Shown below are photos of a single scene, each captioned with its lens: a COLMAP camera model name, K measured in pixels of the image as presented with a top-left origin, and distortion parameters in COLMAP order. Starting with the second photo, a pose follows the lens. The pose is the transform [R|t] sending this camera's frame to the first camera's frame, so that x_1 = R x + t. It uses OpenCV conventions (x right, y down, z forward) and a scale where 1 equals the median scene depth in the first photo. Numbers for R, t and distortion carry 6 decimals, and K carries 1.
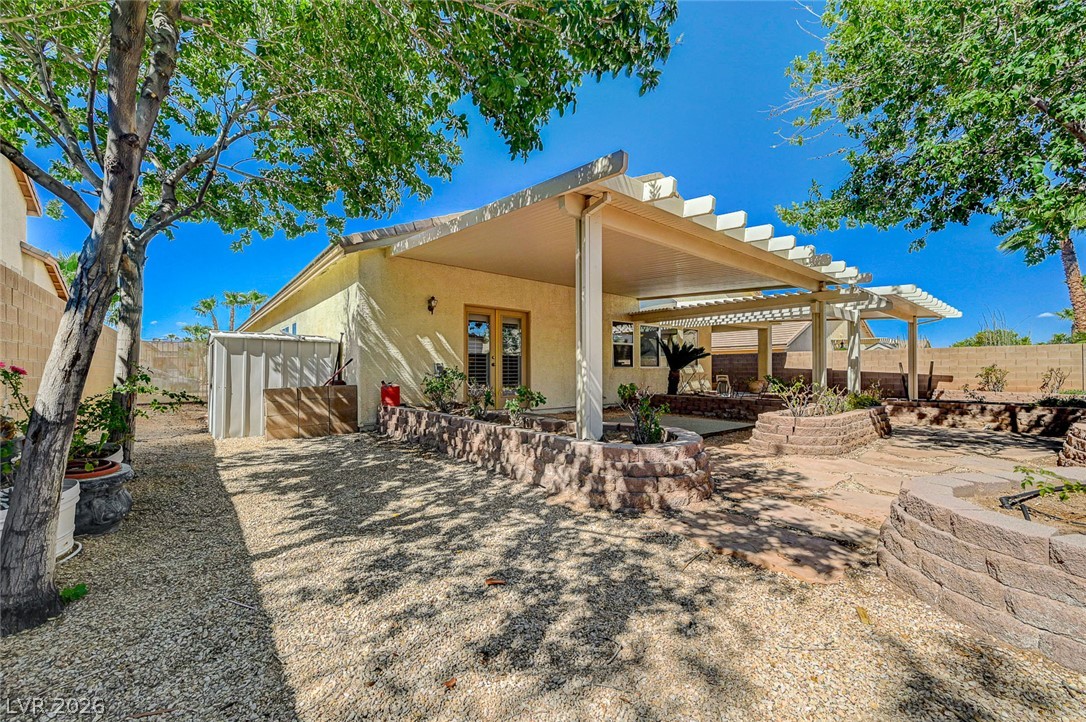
lens RADIAL K [[435.5, 0, 534.4], [0, 435.5, 364.2], [0, 0, 1]] dist [0.000426, 0.000074]
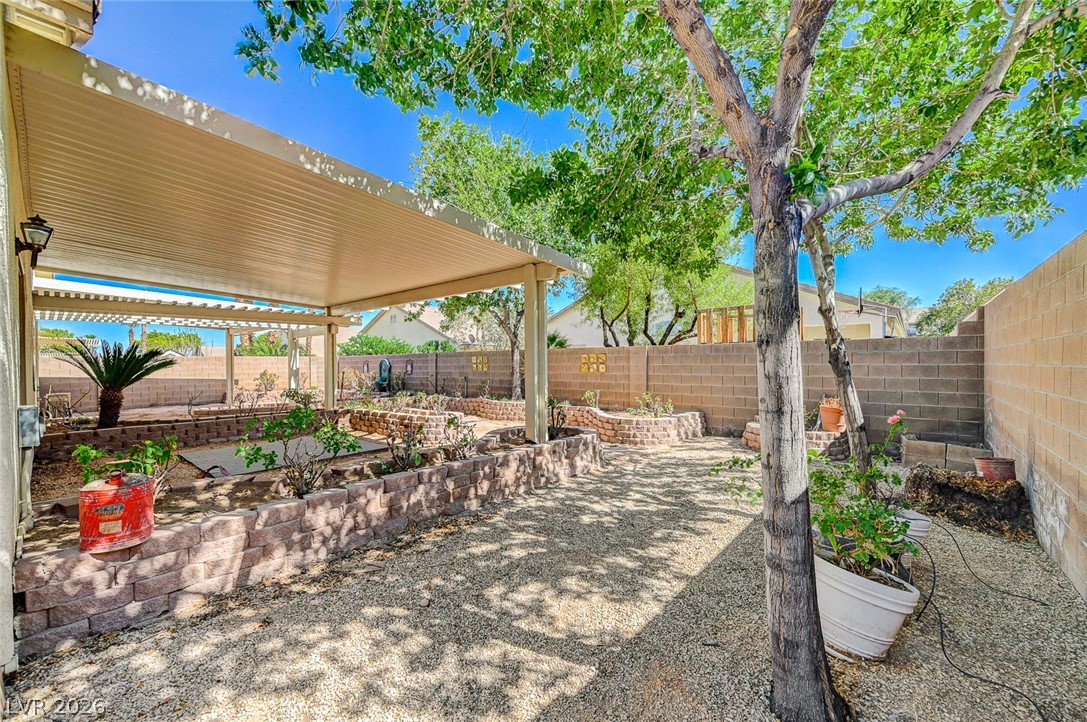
lens RADIAL K [[435.9, 0, 534.9], [0, 435.9, 364.2], [0, 0, 1]] dist [0.000426, 0.000074]
pose [[-0.155470, -0.006561, 0.987819, -1.602809], [-0.000278, 0.999978, 0.006598, -0.110229], [-0.987840, 0.000751, -0.155469, 1.557601]]
